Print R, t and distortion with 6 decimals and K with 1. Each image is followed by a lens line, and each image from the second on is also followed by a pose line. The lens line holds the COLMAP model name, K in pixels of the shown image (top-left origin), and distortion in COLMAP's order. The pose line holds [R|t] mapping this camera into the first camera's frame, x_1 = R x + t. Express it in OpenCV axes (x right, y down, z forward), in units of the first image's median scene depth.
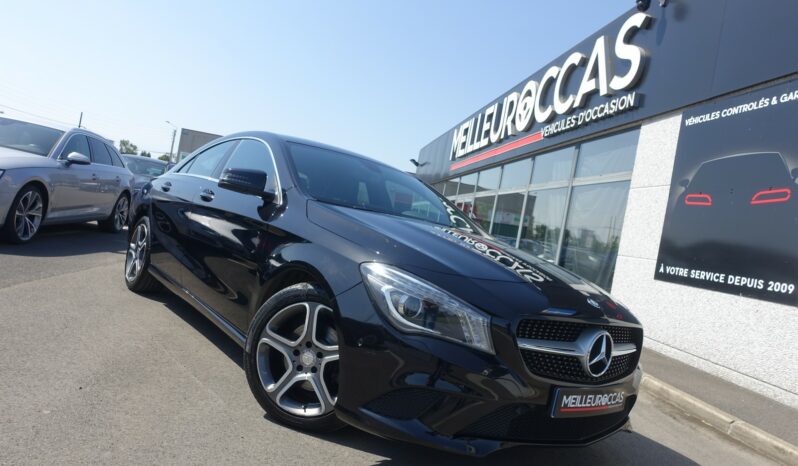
lens RADIAL K [[545.6, 0, 399.0], [0, 545.6, 233.0], [0, 0, 1]] dist [-0.002167, -0.002445]
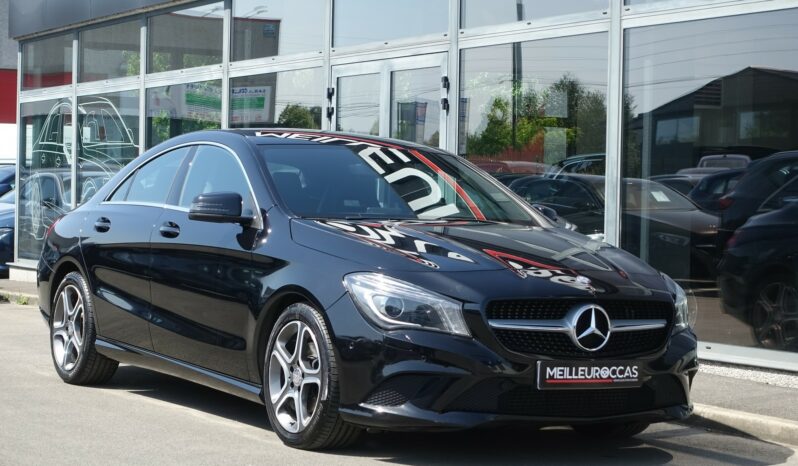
lens RADIAL K [[1718.2, 0, 399.0], [0, 1718.2, 233.0], [0, 0, 1]] dist [-0.031166, -0.031698]
pose [[0.976688, -0.159546, -0.143619, 0.510005], [0.158417, 0.987183, -0.019337, 0.055558], [0.144863, -0.003865, 0.989444, -2.202111]]
